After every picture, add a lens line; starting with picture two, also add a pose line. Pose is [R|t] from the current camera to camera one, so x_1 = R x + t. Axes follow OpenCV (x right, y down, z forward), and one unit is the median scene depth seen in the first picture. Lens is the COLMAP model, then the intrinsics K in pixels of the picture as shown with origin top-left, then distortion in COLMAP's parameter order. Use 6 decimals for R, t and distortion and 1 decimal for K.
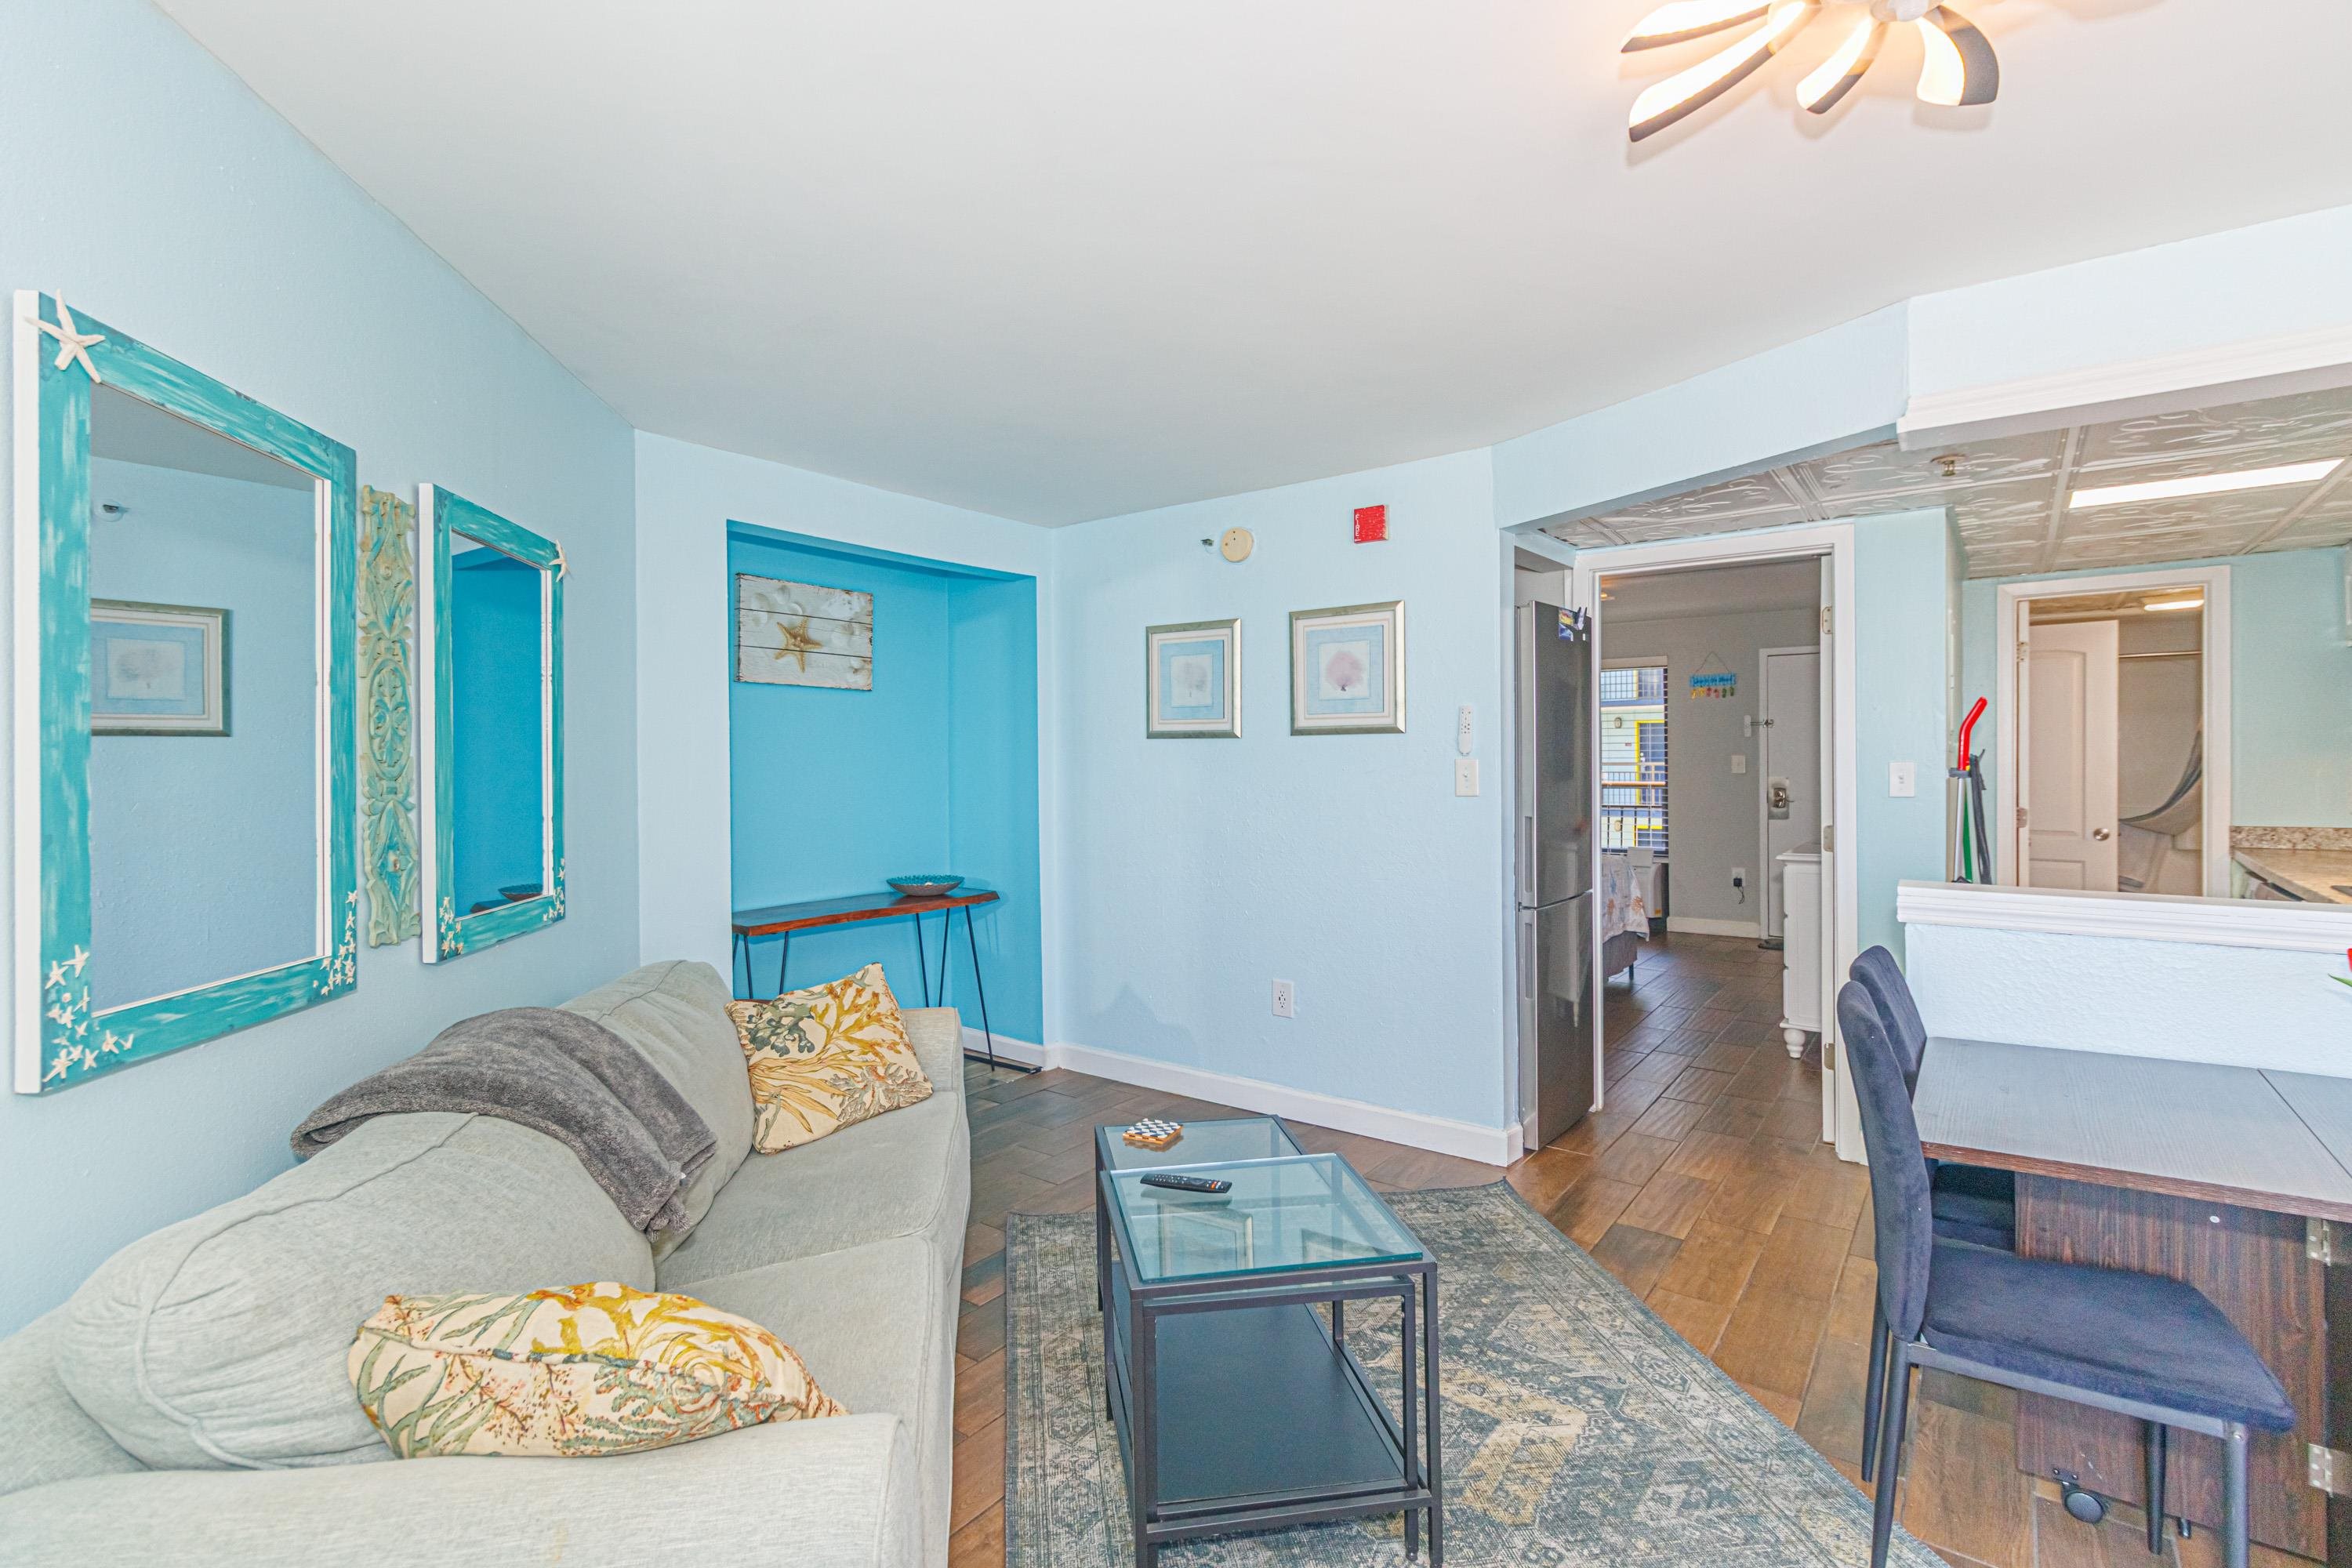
lens RADIAL K [[1092.8, 0, 1169.3], [0, 1092.8, 773.2], [0, 0, 1]] dist [0.011765, -0.000270]
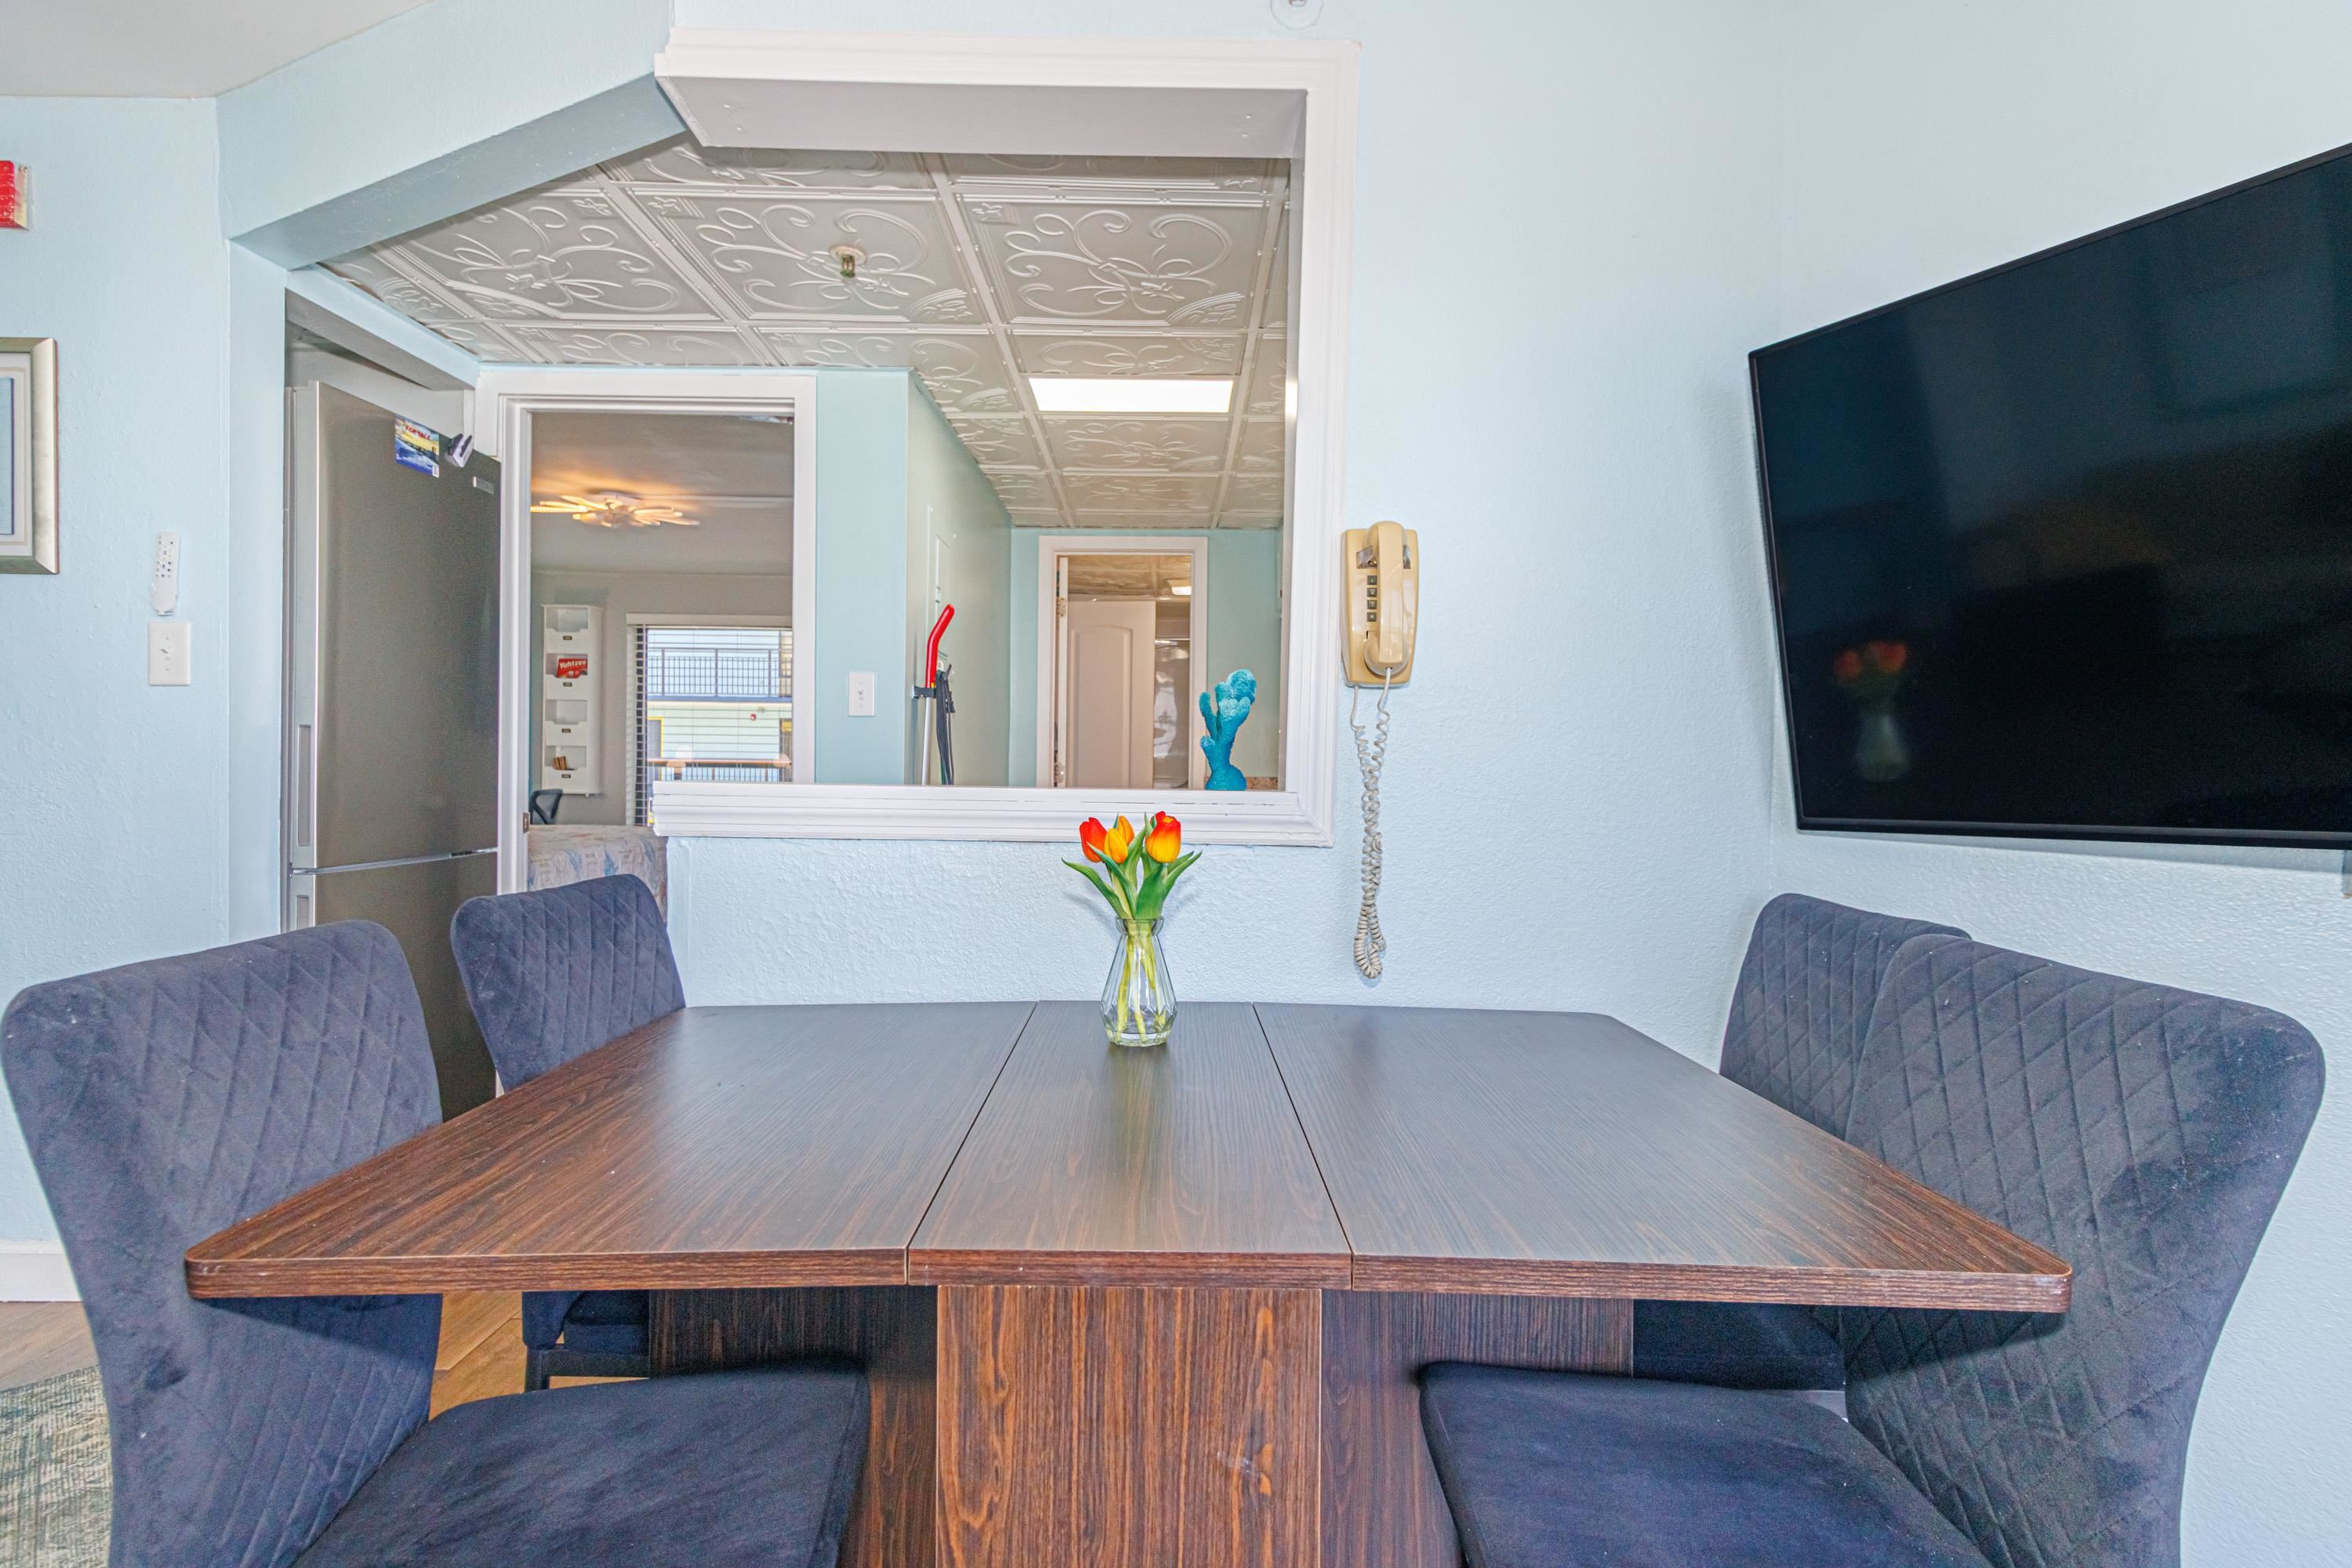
lens RADIAL K [[1086.6, 0, 1162.4], [0, 1086.6, 770.3], [0, 0, 1]] dist [0.004766, 0.000454]
pose [[0.798975, 0.017070, 0.601122, 0.396271], [-0.011354, 0.999847, -0.013302, 0.078172], [-0.601257, 0.003803, 0.799047, 0.236691]]
